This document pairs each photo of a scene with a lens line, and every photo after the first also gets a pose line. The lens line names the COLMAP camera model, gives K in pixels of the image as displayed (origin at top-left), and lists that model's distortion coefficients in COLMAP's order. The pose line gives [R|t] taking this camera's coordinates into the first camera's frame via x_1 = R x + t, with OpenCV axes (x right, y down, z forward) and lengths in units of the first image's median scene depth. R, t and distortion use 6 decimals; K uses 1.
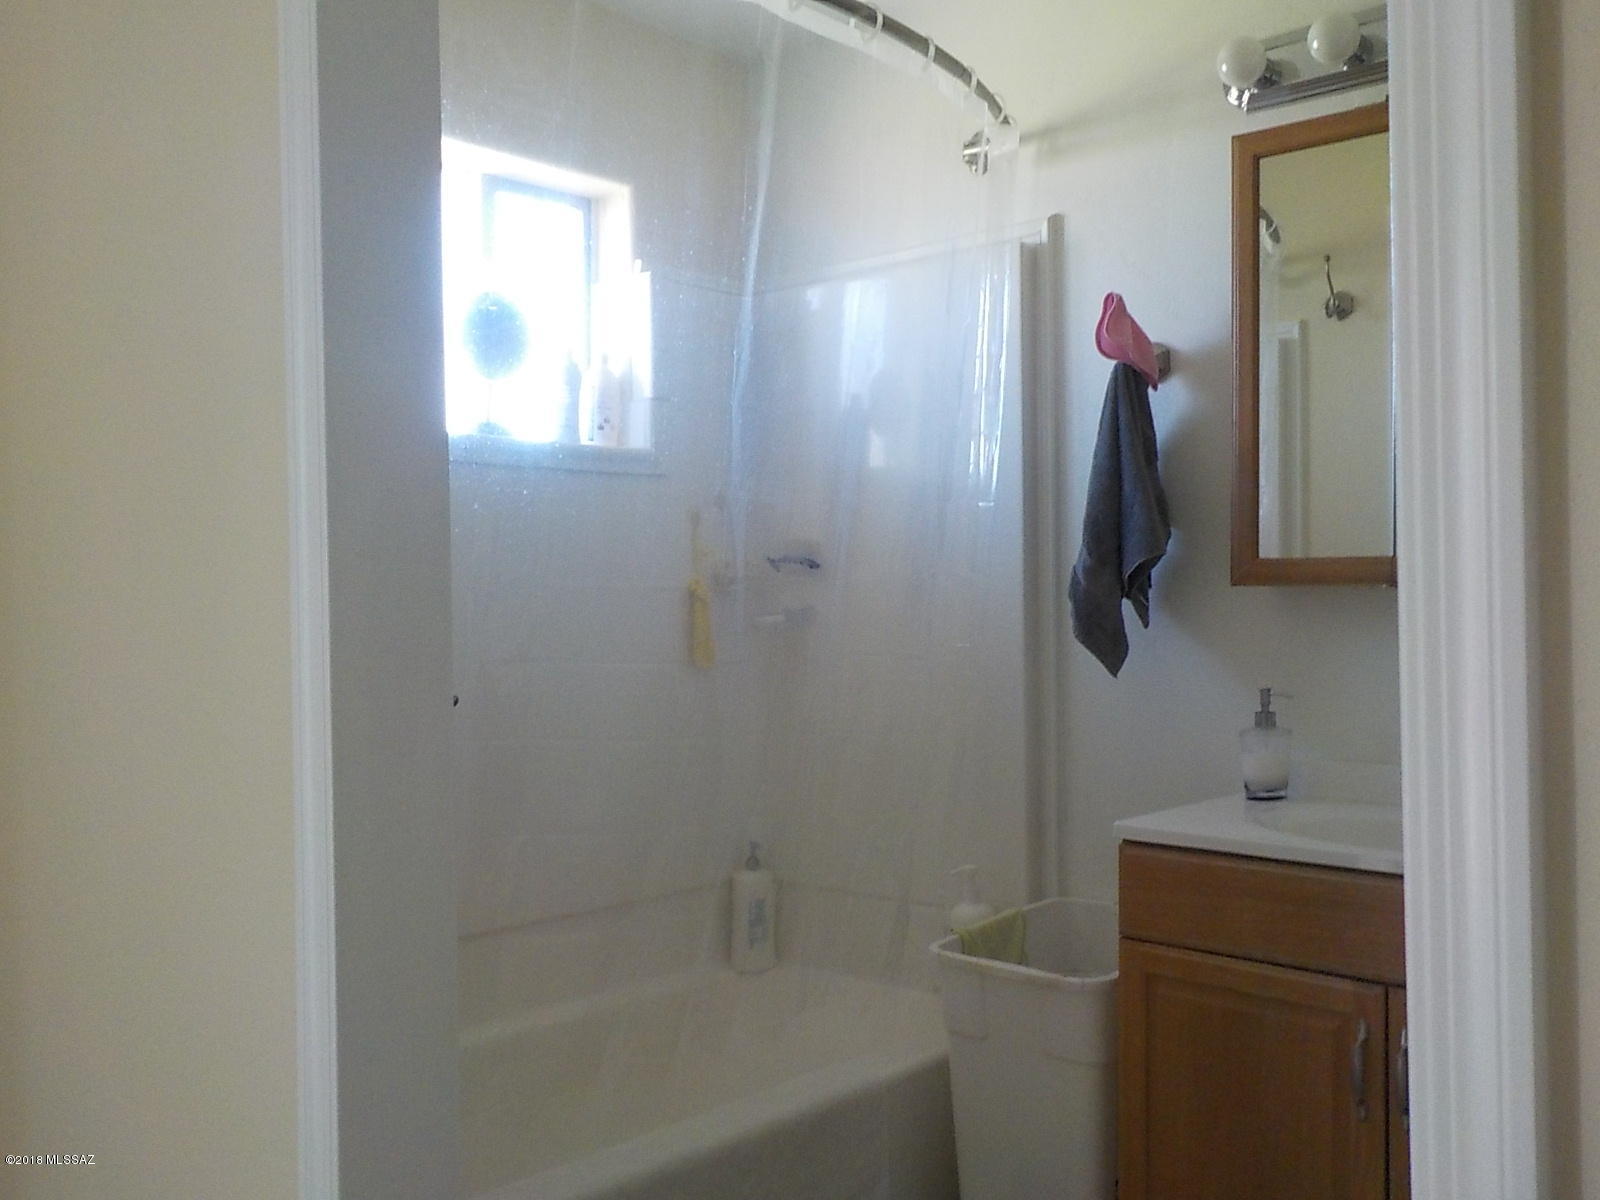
lens RADIAL K [[1387.4, 0, 800.0], [0, 1387.4, 600.0], [0, 0, 1]] dist [-0.009727, -0.004010]
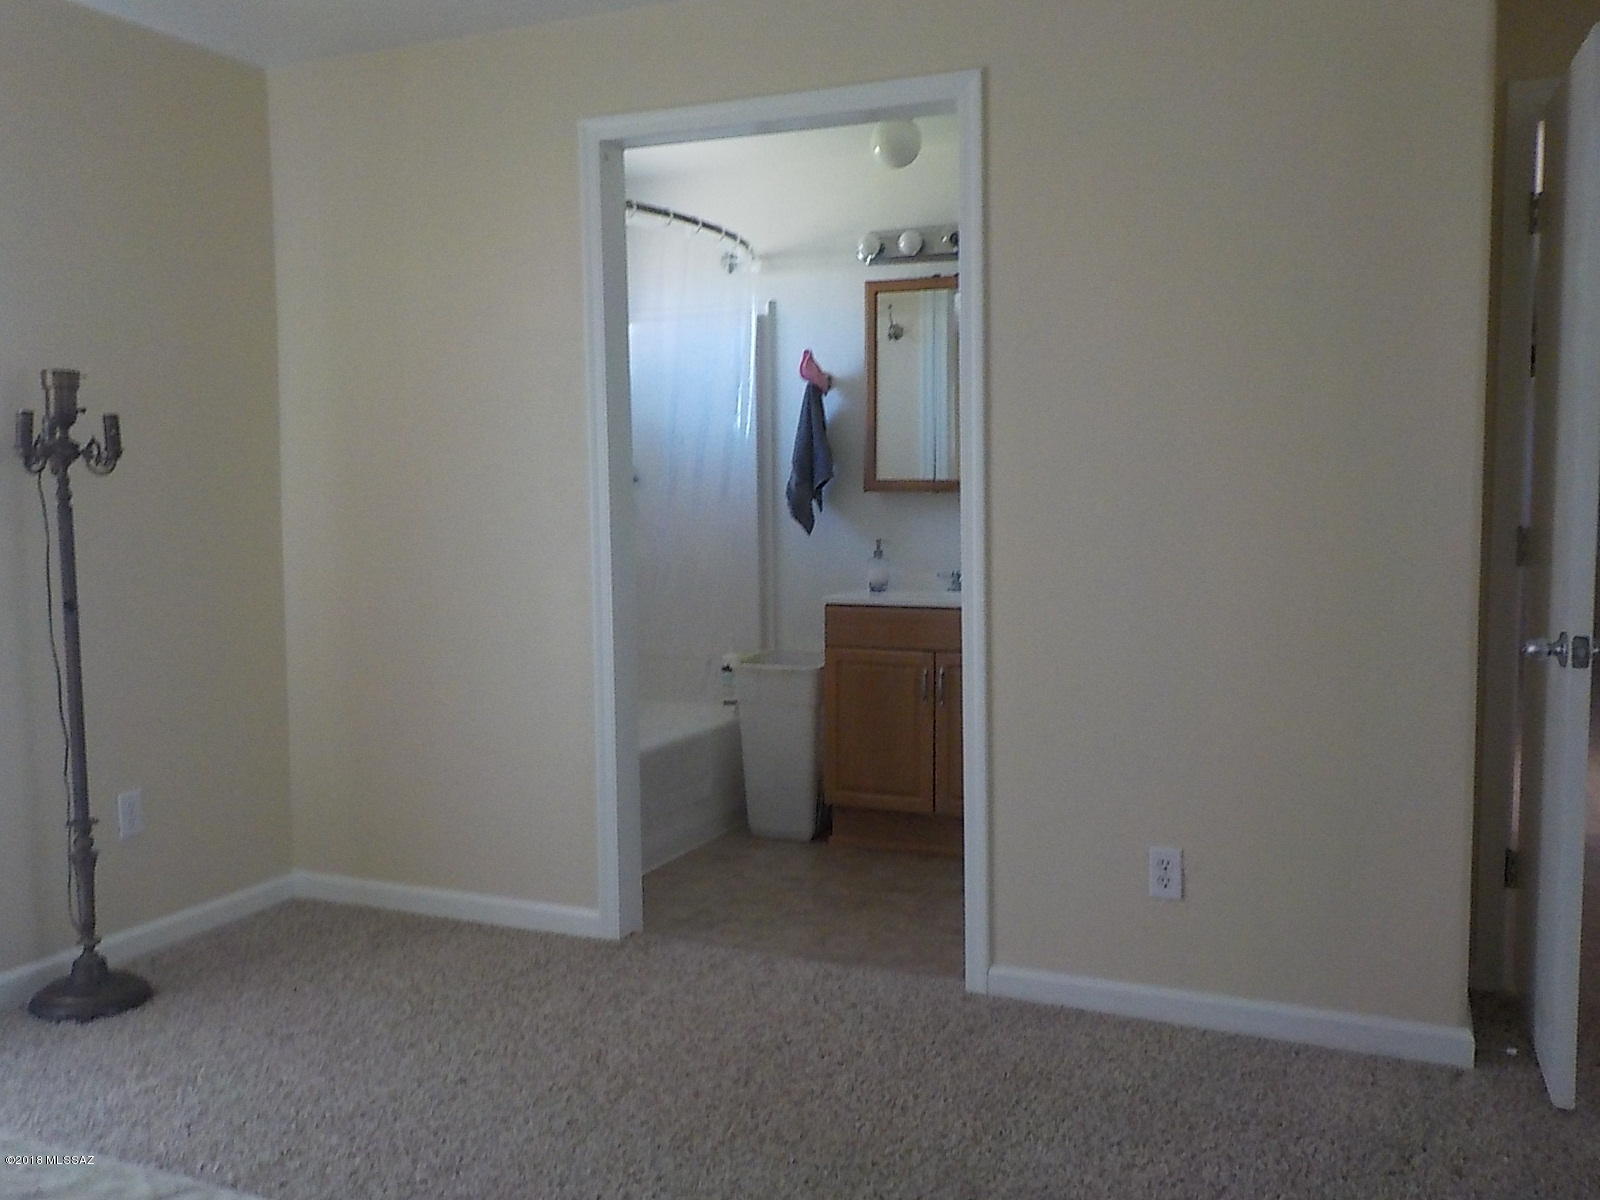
lens RADIAL K [[1371.1, 0, 800.0], [0, 1371.1, 600.0], [0, 0, 1]] dist [0.003451, 0.000971]
pose [[0.941016, -0.027422, 0.337248, -0.475963], [0.001327, 0.997002, 0.077365, -0.007364], [-0.338359, -0.072354, 0.938231, -0.921951]]
